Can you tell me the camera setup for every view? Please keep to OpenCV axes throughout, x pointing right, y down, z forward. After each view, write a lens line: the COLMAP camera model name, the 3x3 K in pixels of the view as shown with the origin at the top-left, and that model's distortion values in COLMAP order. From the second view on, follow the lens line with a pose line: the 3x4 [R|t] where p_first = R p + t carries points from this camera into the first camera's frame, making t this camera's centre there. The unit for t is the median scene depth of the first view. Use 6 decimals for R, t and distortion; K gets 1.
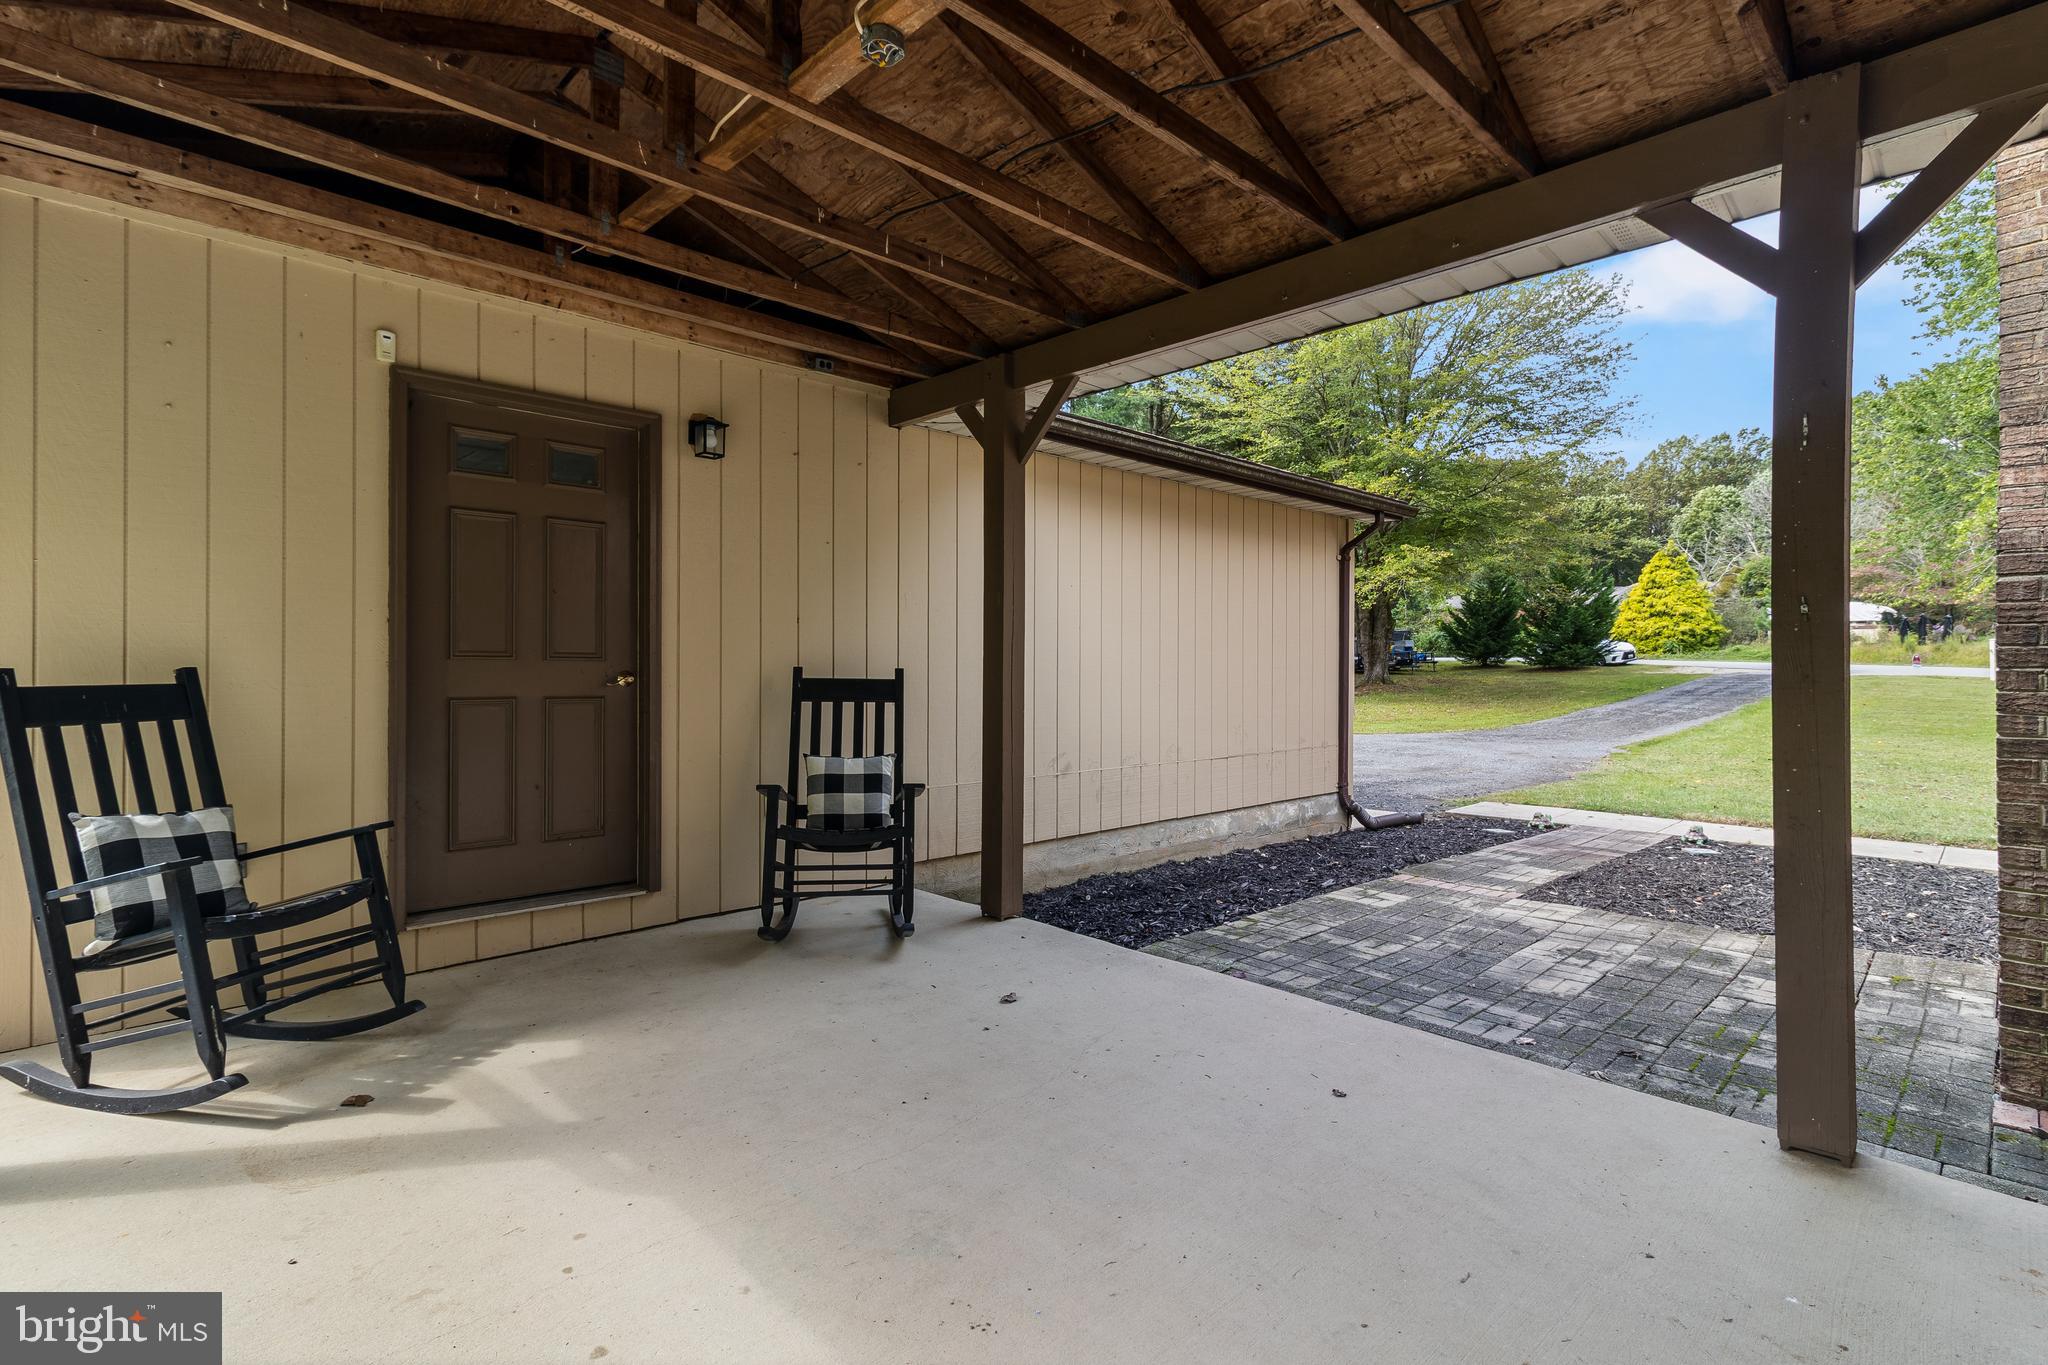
lens RADIAL K [[975.2, 0, 1034.8], [0, 975.2, 673.0], [0, 0, 1]] dist [0.000434, 0.000115]
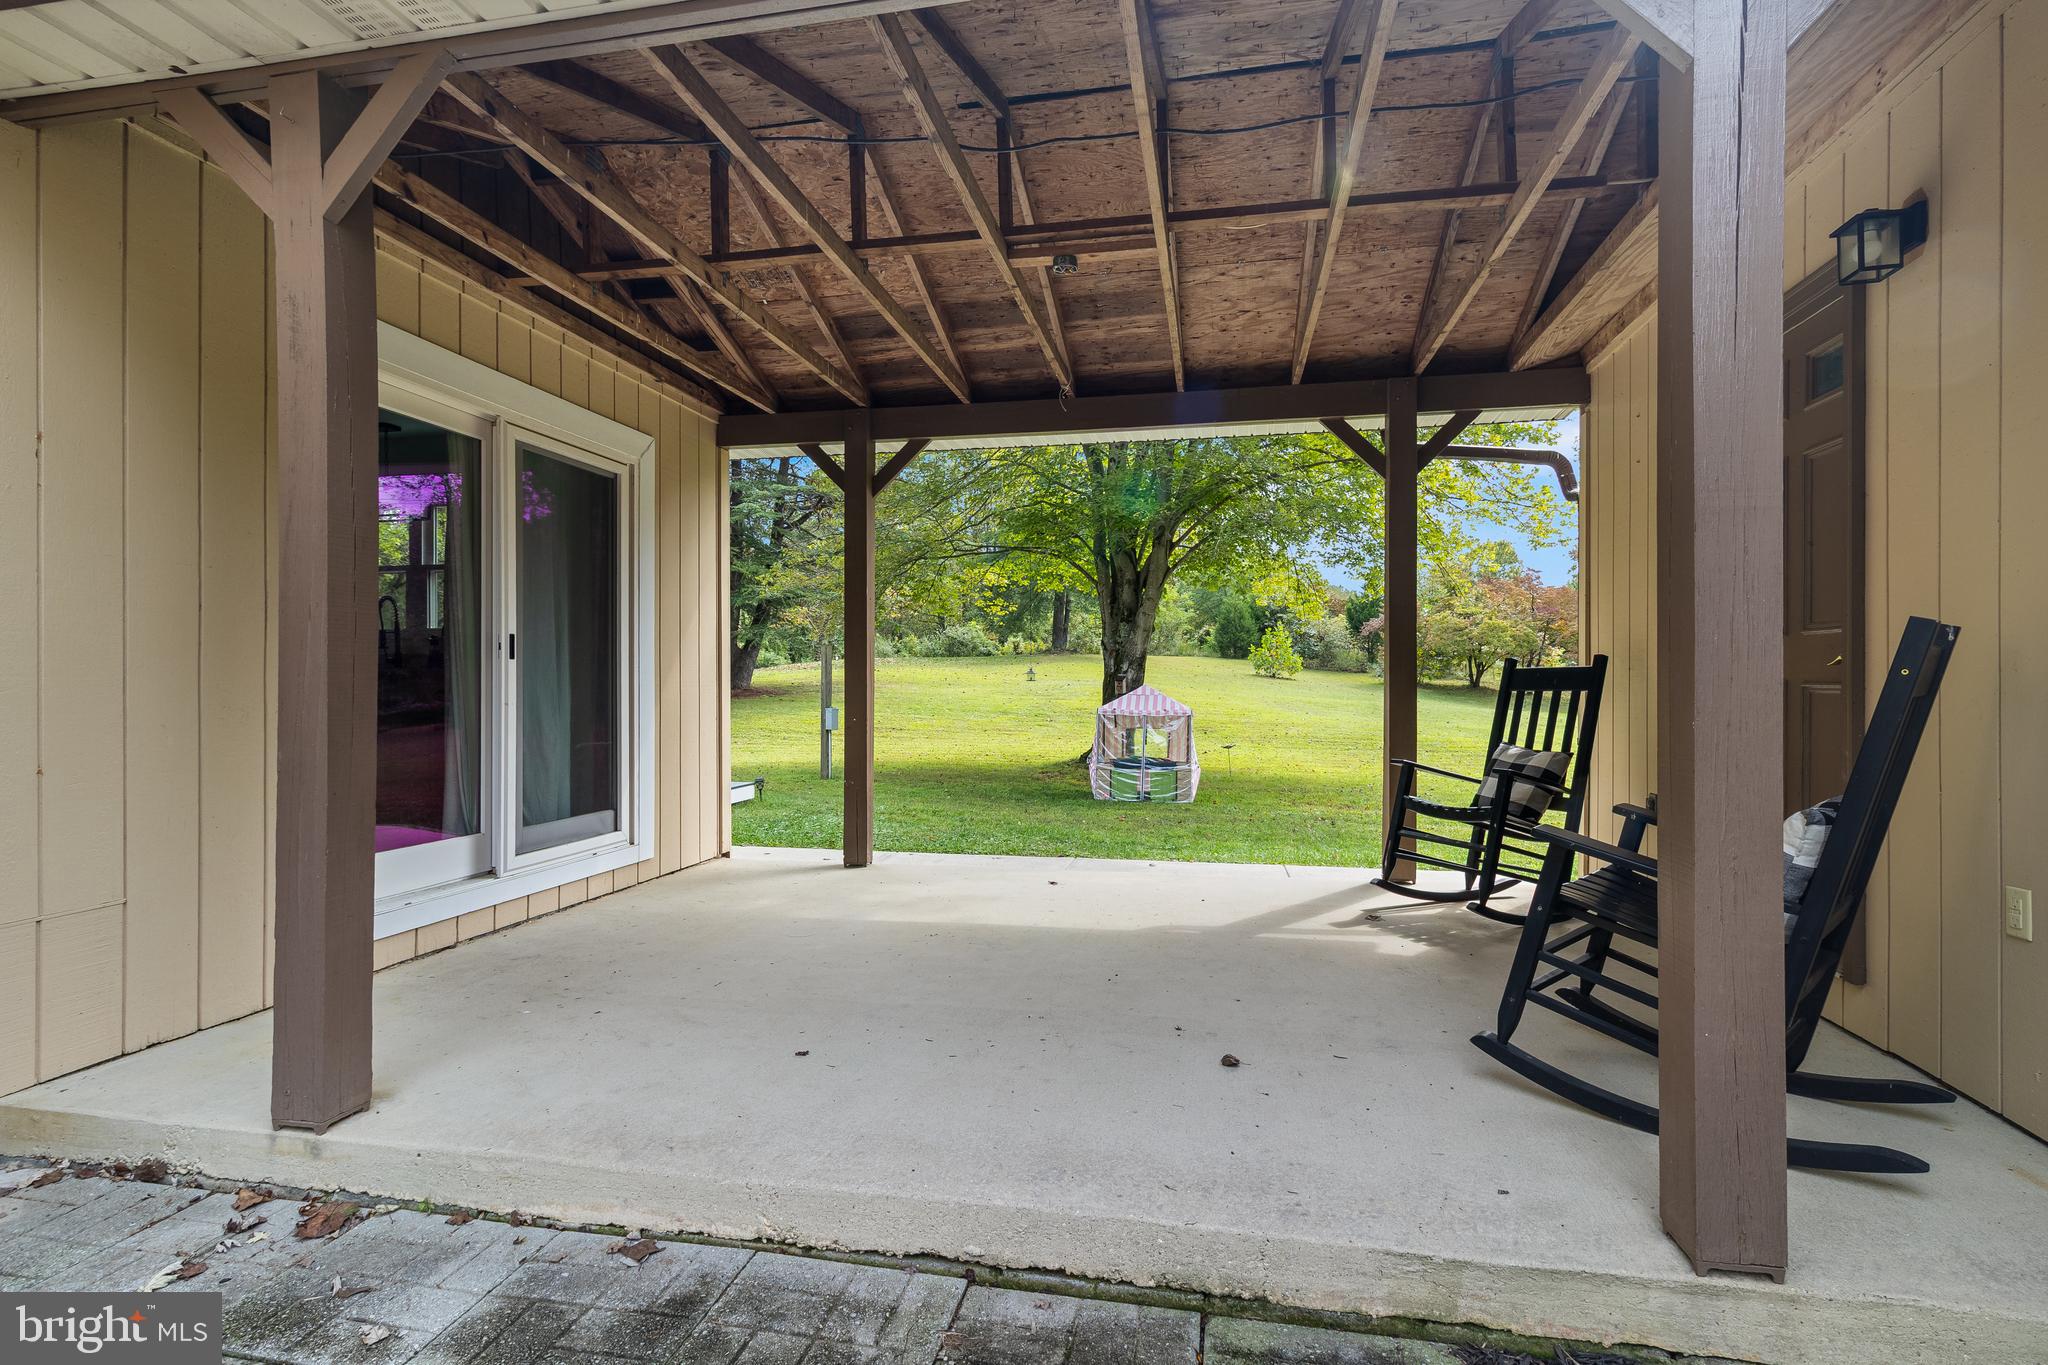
lens RADIAL K [[975.2, 0, 1025.1], [0, 975.2, 682.9], [0, 0, 1]] dist [0.000434, 0.000115]
pose [[-0.827896, -0.005409, -0.560855, 0.475191], [-0.007065, 0.999975, 0.000785, 0.031018], [0.560837, 0.004613, -0.827914, 1.352554]]
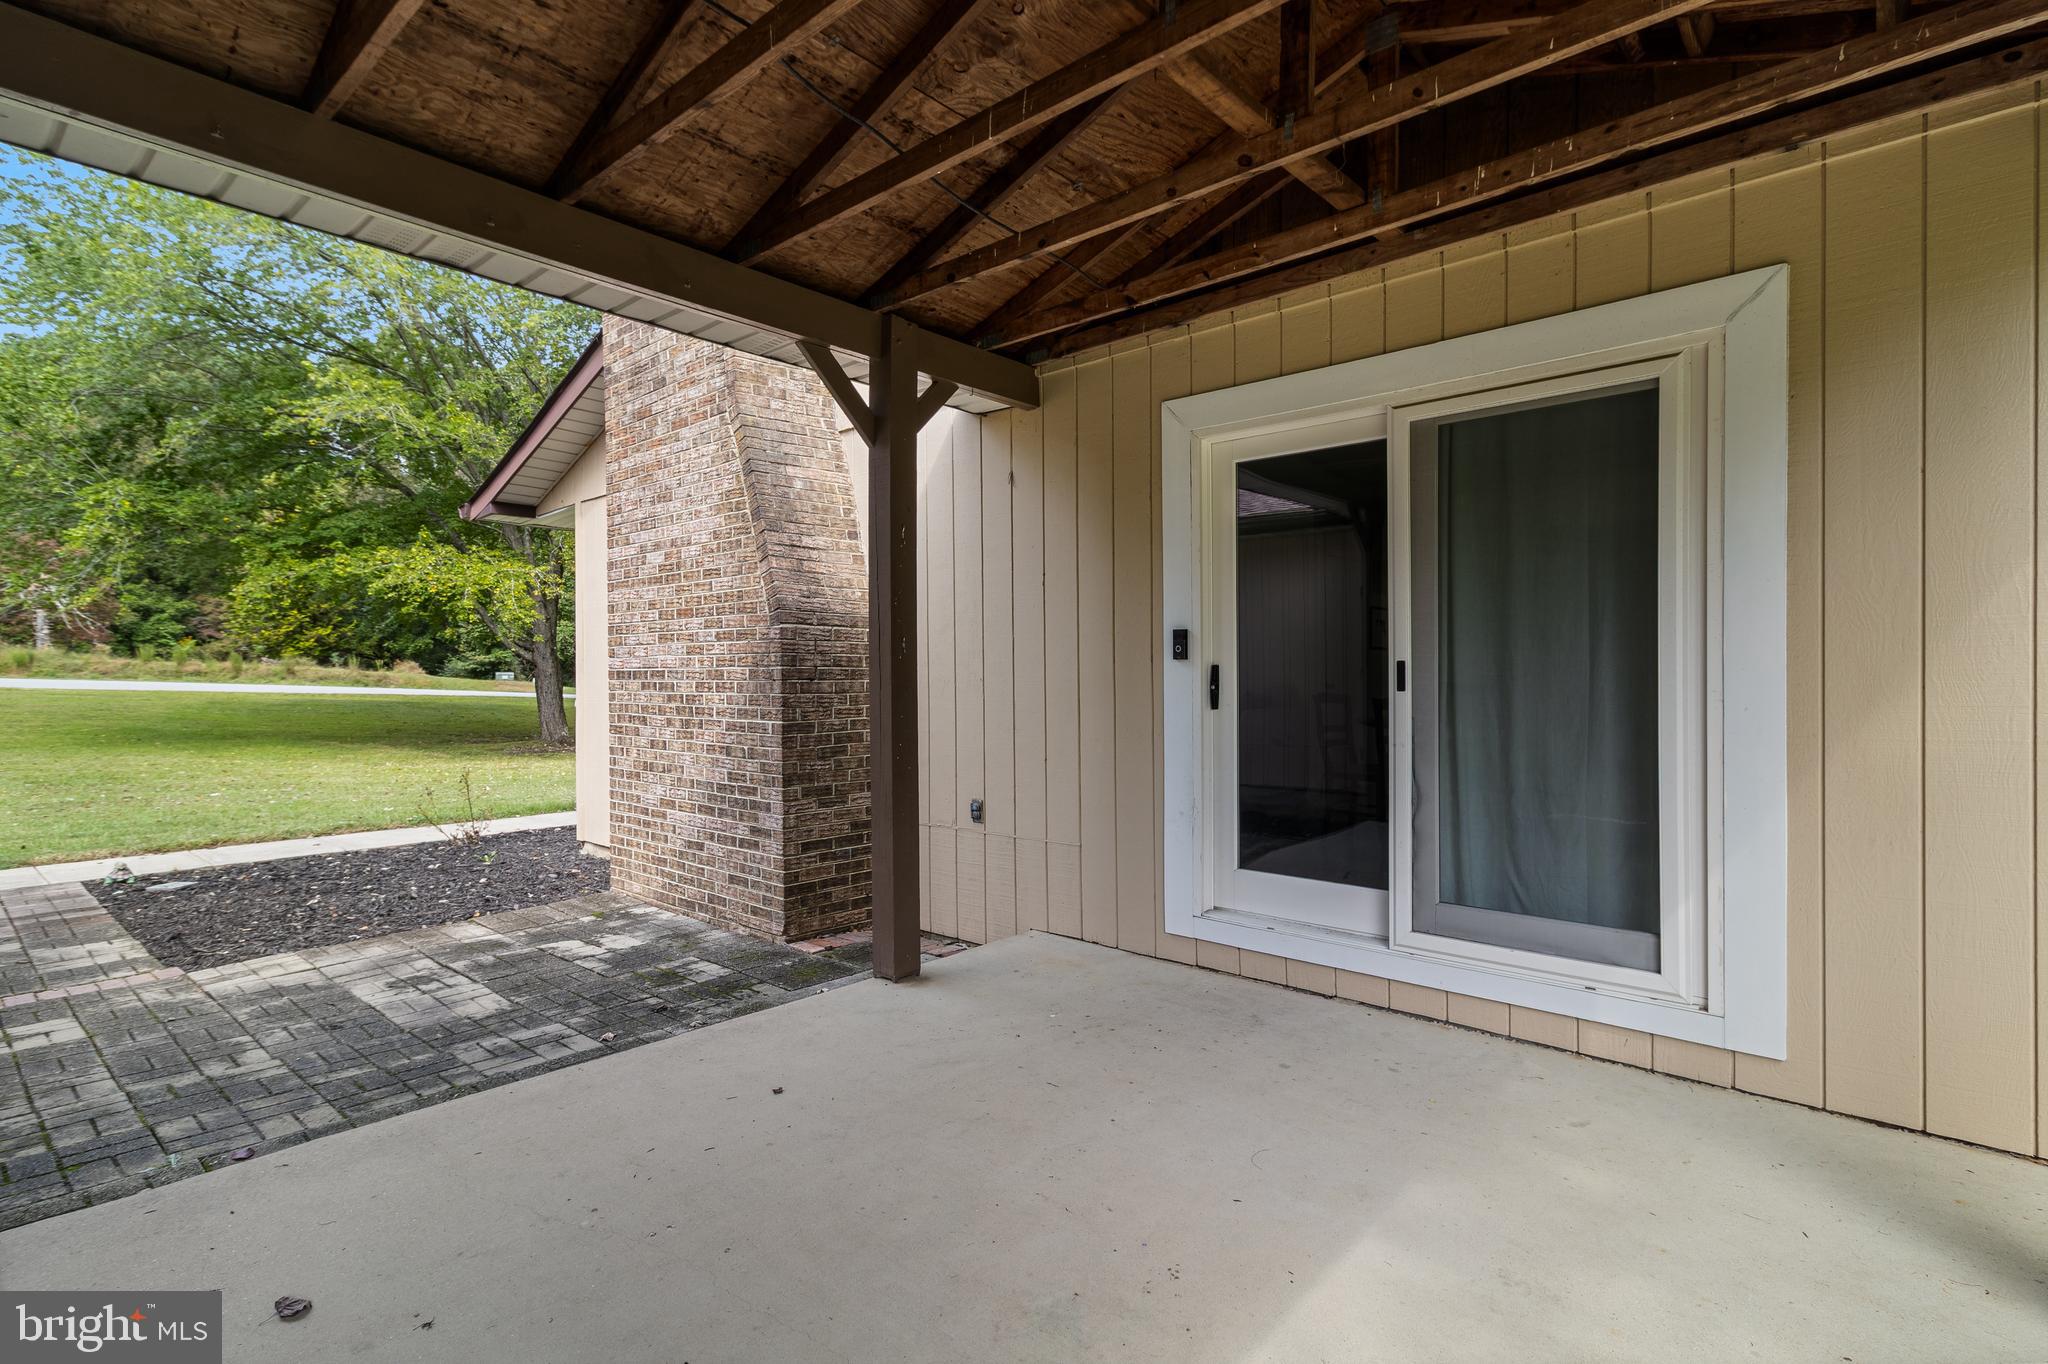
lens RADIAL K [[975.2, 0, 1030.5], [0, 975.2, 685.1], [0, 0, 1]] dist [0.000434, 0.000115]
pose [[-0.076045, -0.012901, 0.997021, -0.515330], [0.008762, 0.999869, 0.013606, -0.011362], [-0.997066, 0.009770, -0.075922, 0.554550]]
